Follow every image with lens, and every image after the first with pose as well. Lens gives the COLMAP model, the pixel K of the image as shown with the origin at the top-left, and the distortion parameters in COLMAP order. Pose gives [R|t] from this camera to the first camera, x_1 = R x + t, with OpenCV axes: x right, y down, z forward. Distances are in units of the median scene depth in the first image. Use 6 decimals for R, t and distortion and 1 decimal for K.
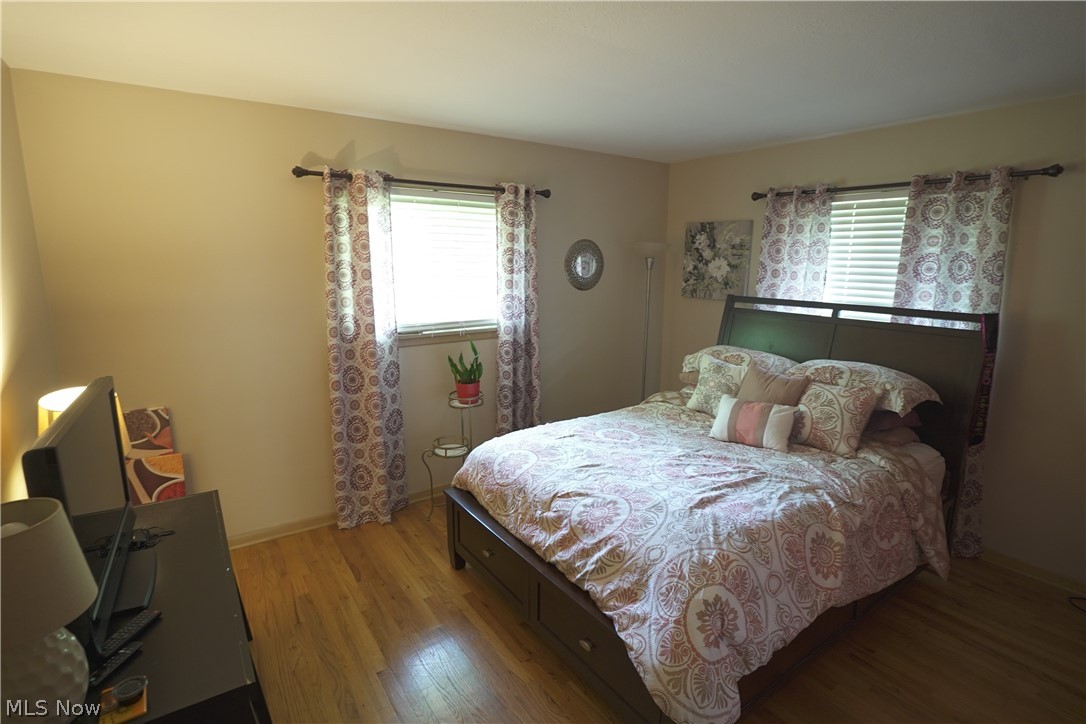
lens RADIAL K [[526.1, 0, 544.1], [0, 526.1, 364.5], [0, 0, 1]] dist [-0.038178, 0.008932]
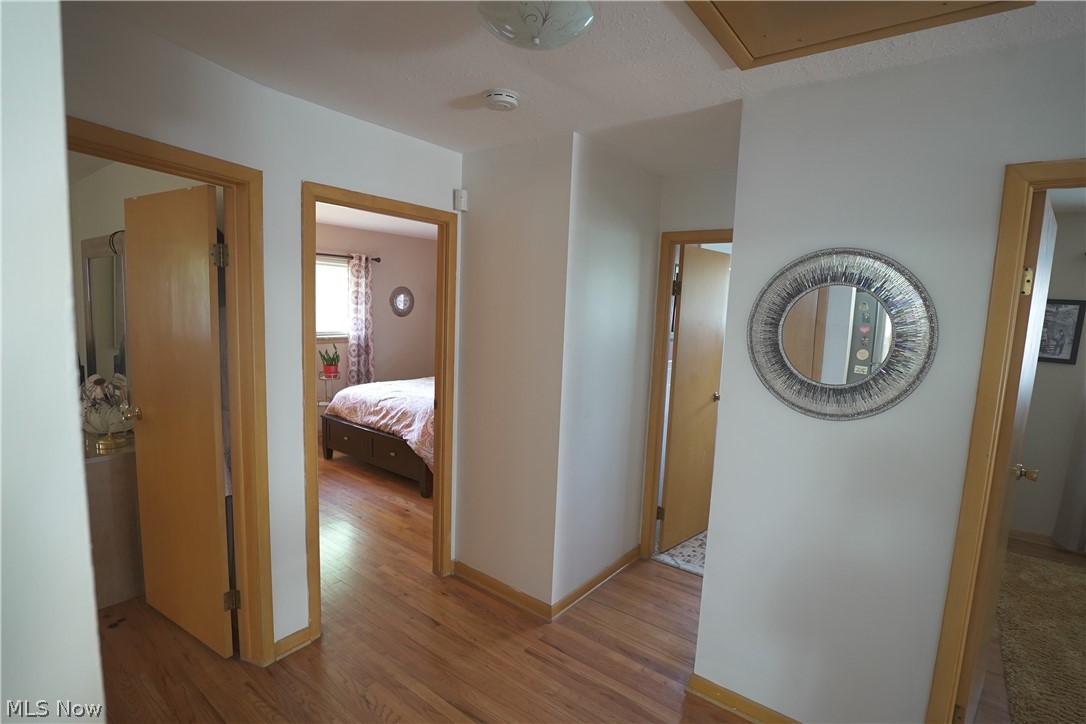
lens RADIAL K [[526.1, 0, 544.1], [0, 526.1, 364.5], [0, 0, 1]] dist [-0.038178, 0.008932]
pose [[0.955663, -0.002271, 0.294454, 0.019295], [0.025692, 0.996800, -0.075695, 0.171013], [-0.293340, 0.079904, 0.952663, -0.817307]]
